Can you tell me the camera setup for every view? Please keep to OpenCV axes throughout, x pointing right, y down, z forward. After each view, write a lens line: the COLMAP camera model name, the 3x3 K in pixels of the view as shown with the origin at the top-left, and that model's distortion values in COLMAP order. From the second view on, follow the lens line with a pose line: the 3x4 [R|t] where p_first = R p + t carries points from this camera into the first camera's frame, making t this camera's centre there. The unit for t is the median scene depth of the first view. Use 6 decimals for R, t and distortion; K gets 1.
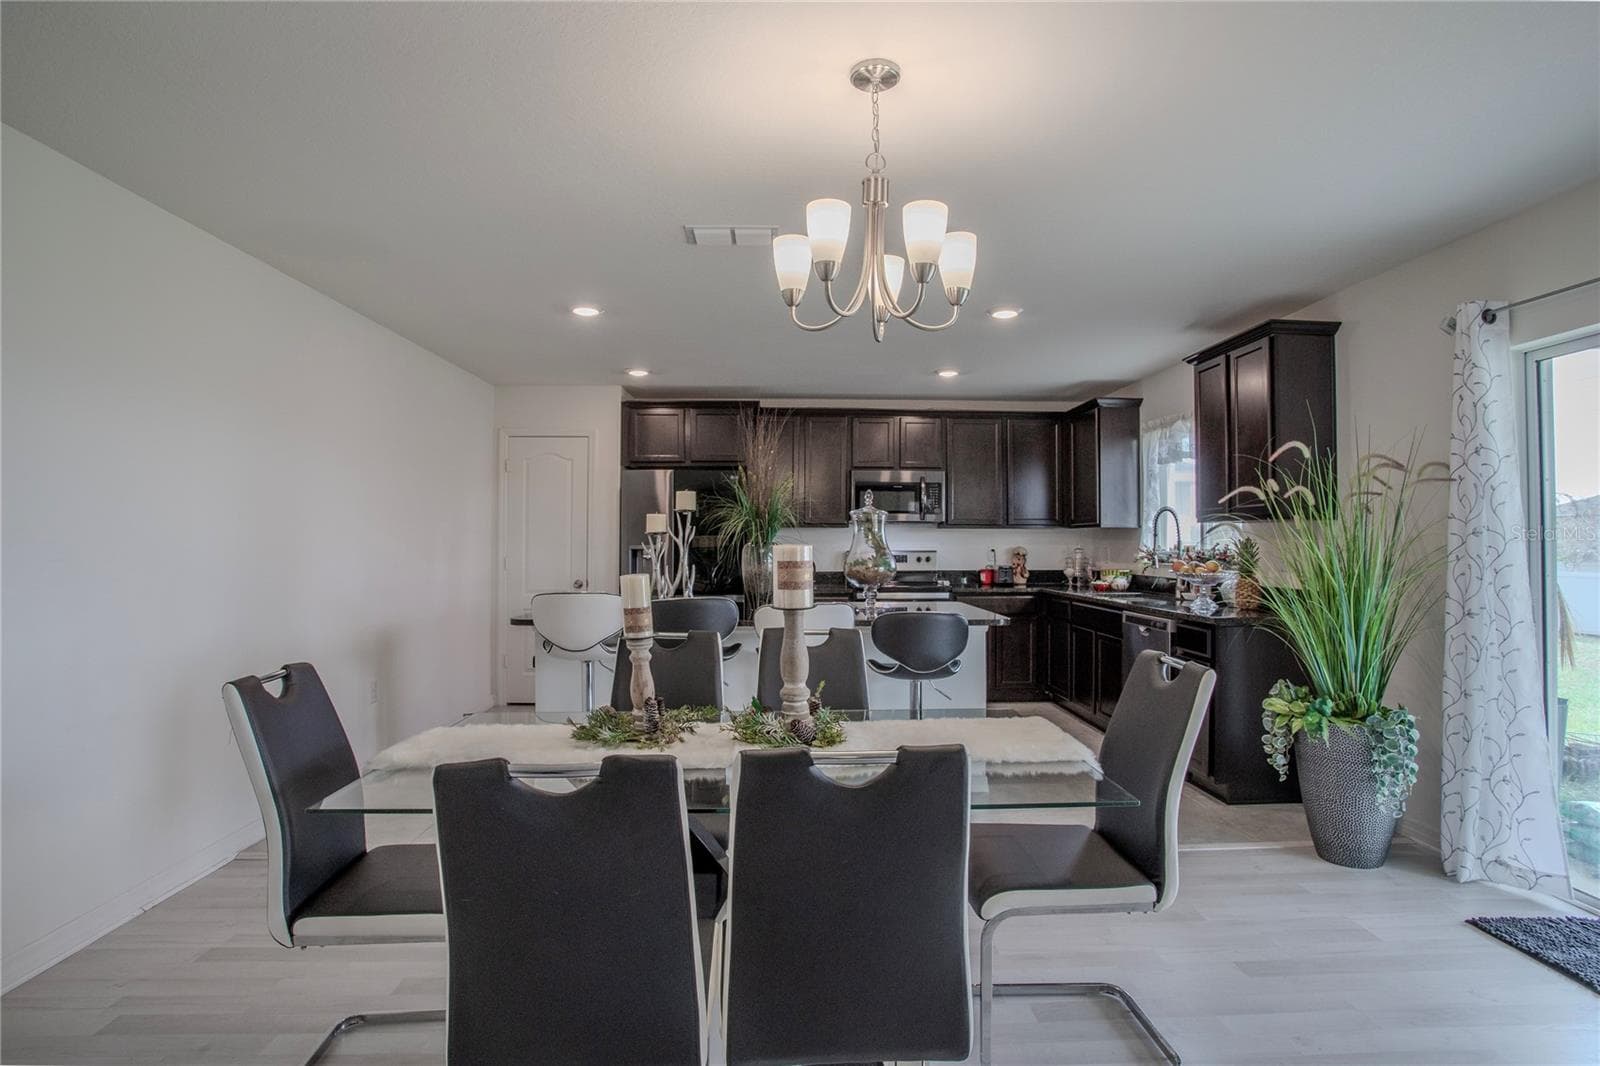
lens RADIAL K [[768.6, 0, 800.0], [0, 768.6, 533.0], [0, 0, 1]] dist [-0.052970, 0.001035]
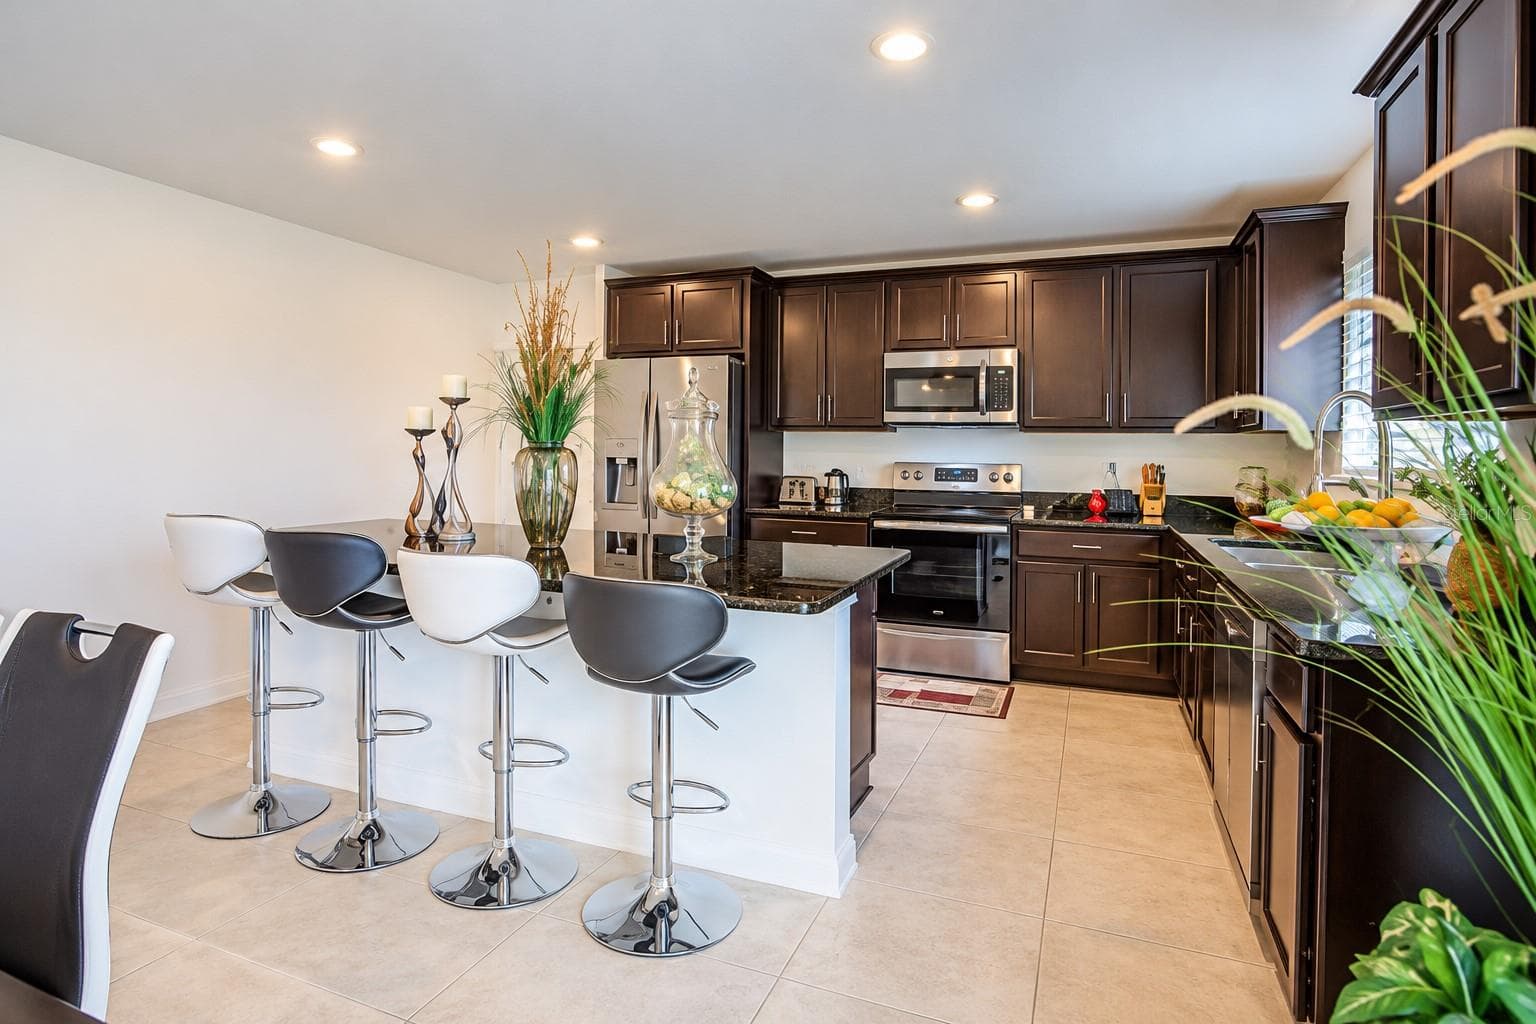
lens RADIAL K [[737.9, 0, 768.0], [0, 737.9, 512.0], [0, 0, 1]] dist [-0.052970, 0.001035]
pose [[0.929803, 0.037574, -0.366134, 0.210262], [-0.000053, 0.994789, 0.101954, -0.002739], [0.368057, -0.094778, 0.924960, 0.278573]]
